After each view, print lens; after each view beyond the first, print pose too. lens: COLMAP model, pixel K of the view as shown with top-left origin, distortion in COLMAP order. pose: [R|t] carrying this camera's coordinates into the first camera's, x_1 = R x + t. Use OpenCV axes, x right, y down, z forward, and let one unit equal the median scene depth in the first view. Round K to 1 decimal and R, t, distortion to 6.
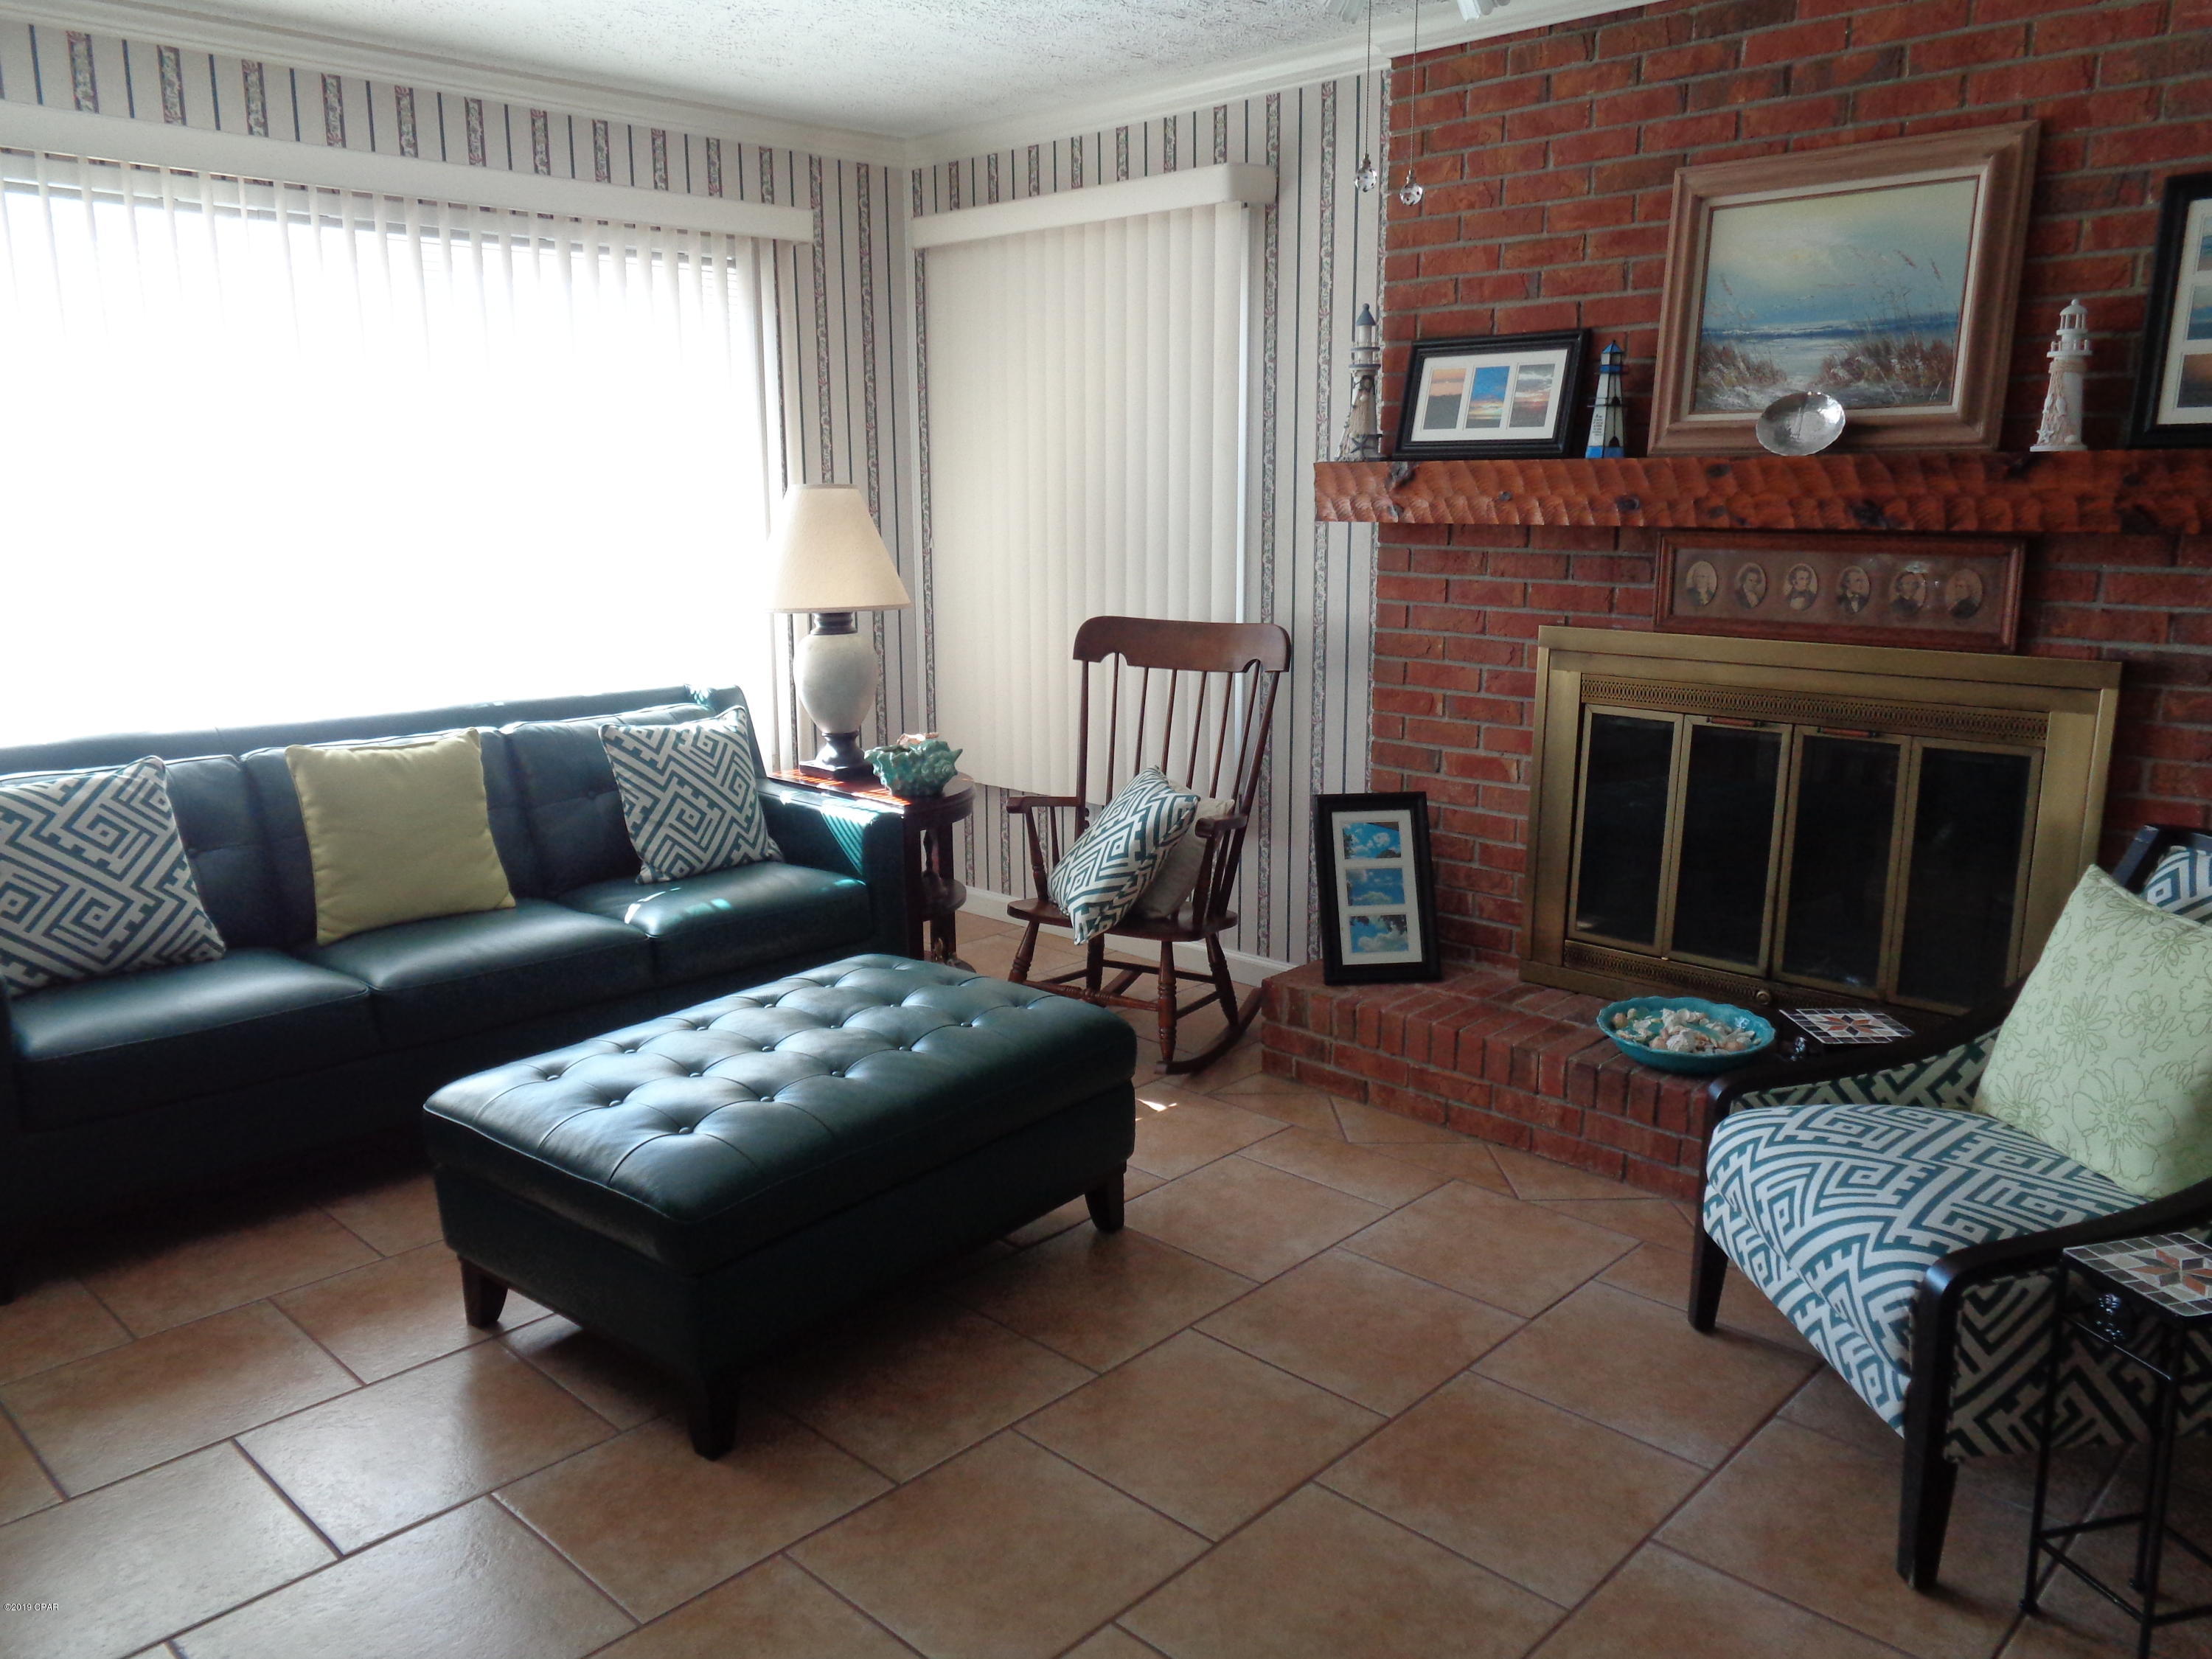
lens RADIAL K [[1638.1, 0, 1106.0], [0, 1638.1, 829.5], [0, 0, 1]] dist [-0.012797, 0.008976]
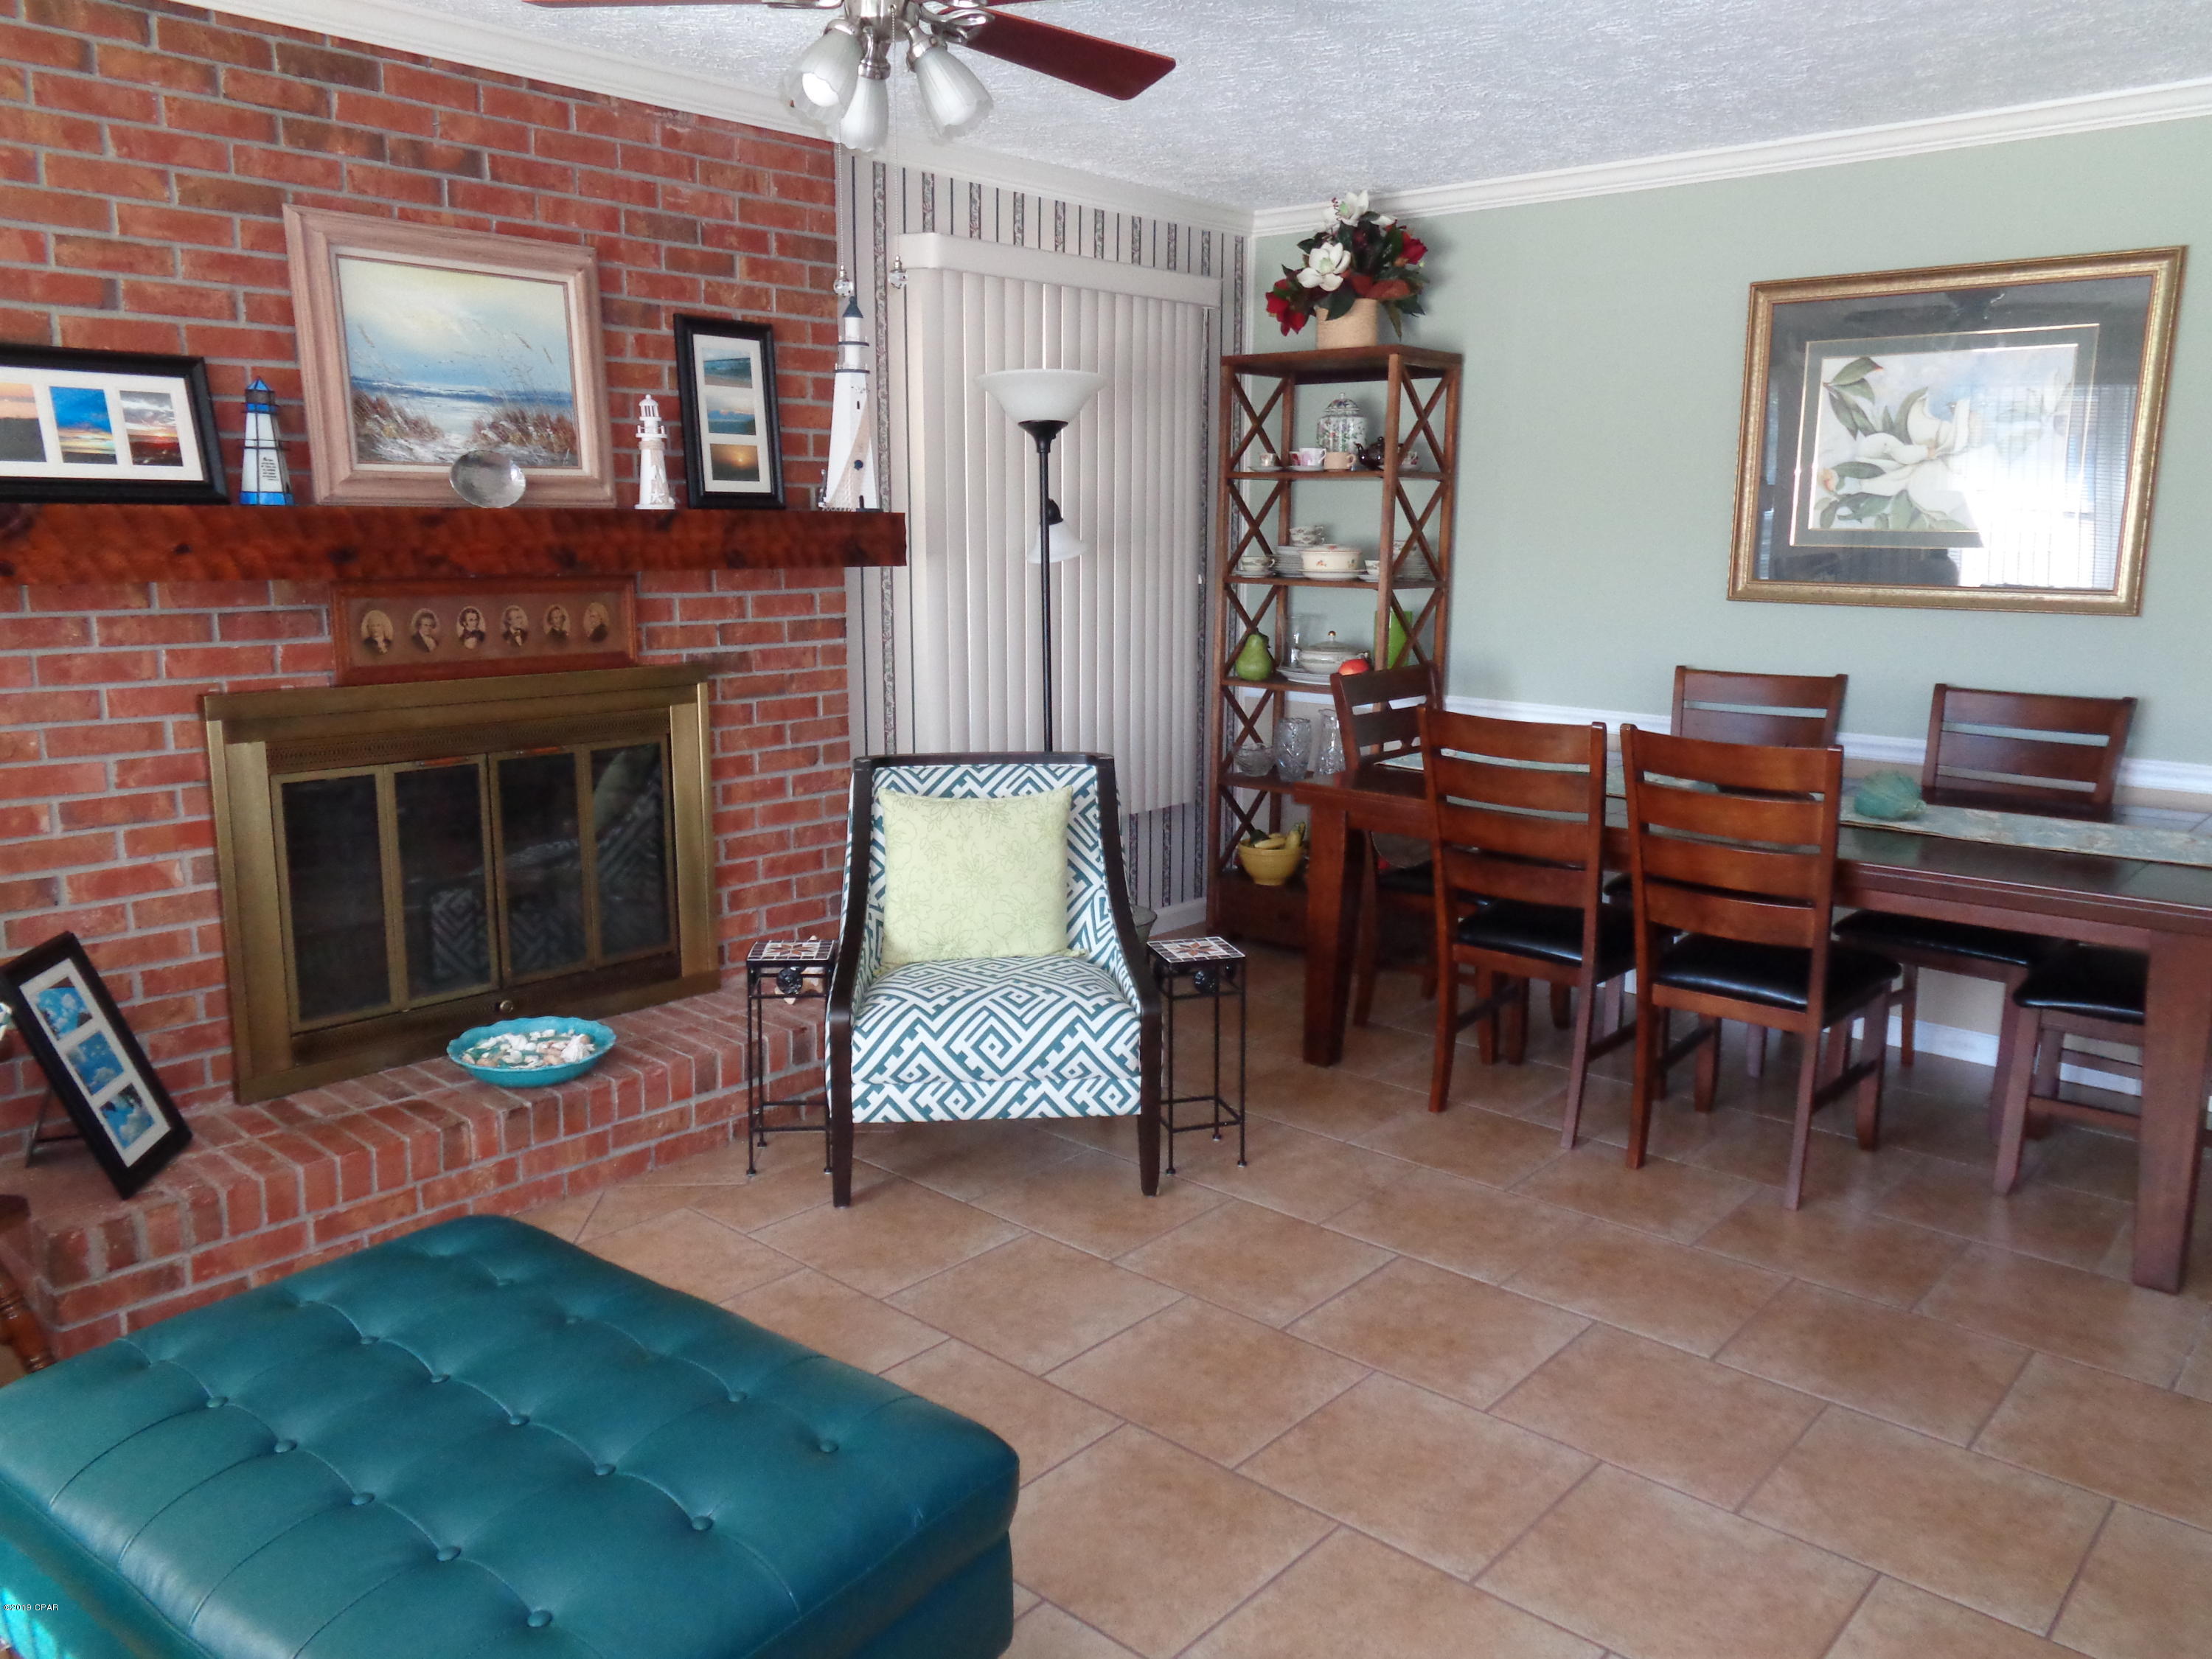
lens RADIAL K [[1659.1, 0, 1106.0], [0, 1659.1, 829.5], [0, 0, 1]] dist [0.006335, -0.001835]
pose [[-0.040823, -0.181753, 0.982496, -0.703102], [0.198011, 0.962342, 0.186252, -0.142211], [-0.979349, 0.202149, -0.003296, 0.621613]]
